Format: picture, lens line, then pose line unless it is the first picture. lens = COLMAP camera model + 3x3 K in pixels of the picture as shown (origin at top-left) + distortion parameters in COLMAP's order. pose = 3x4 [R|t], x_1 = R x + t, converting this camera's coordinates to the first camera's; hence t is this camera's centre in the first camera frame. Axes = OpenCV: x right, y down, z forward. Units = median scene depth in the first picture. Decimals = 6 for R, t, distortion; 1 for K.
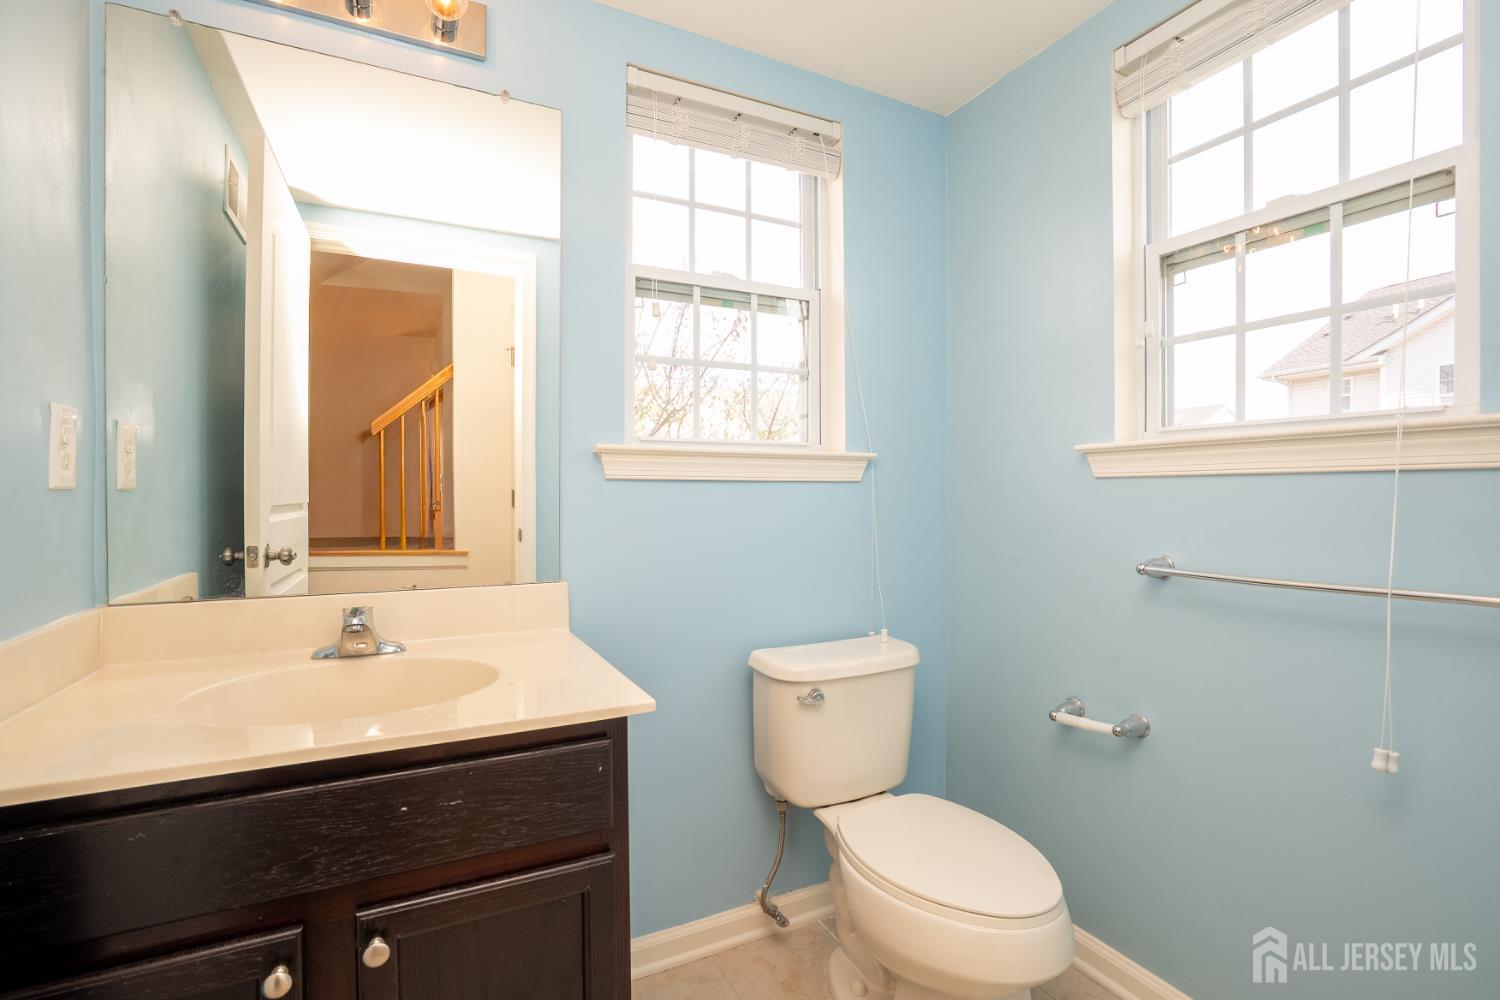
lens RADIAL K [[685.2, 0, 751.1], [0, 685.2, 502.2], [0, 0, 1]] dist [-0.052989, 0.019874]
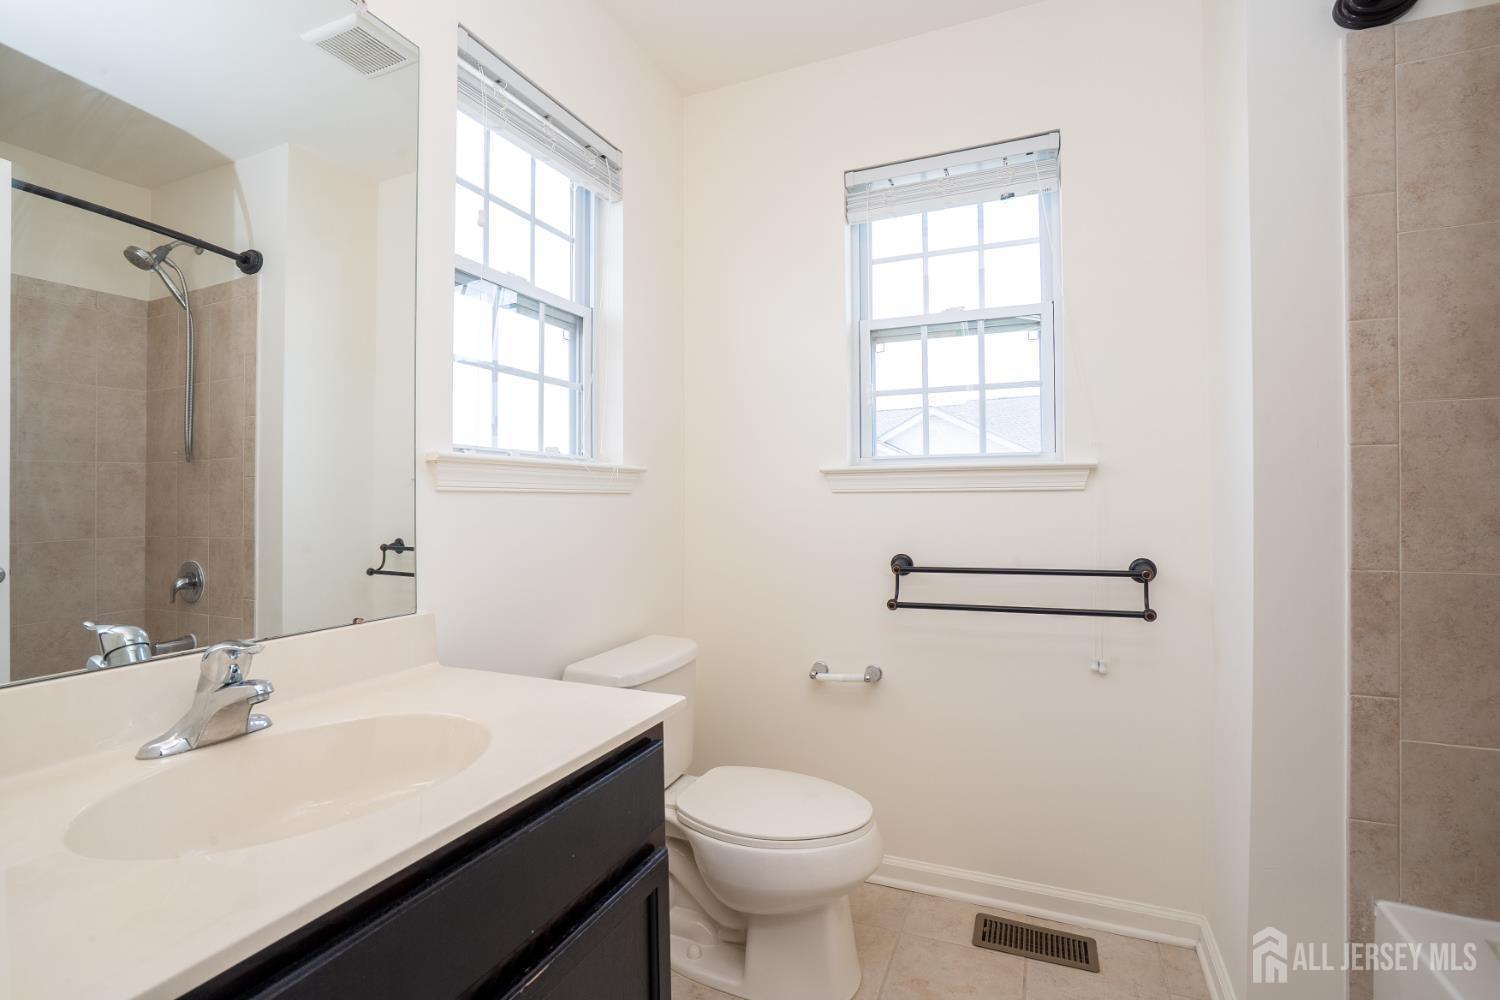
lens RADIAL K [[685.2, 0, 751.1], [0, 685.2, 502.2], [0, 0, 1]] dist [-0.052989, 0.019874]
pose [[0.761946, -0.010529, 0.647556, -0.504297], [0.023680, 0.999652, -0.011608, 0.002007], [-0.647208, 0.024179, 0.761930, 0.089069]]
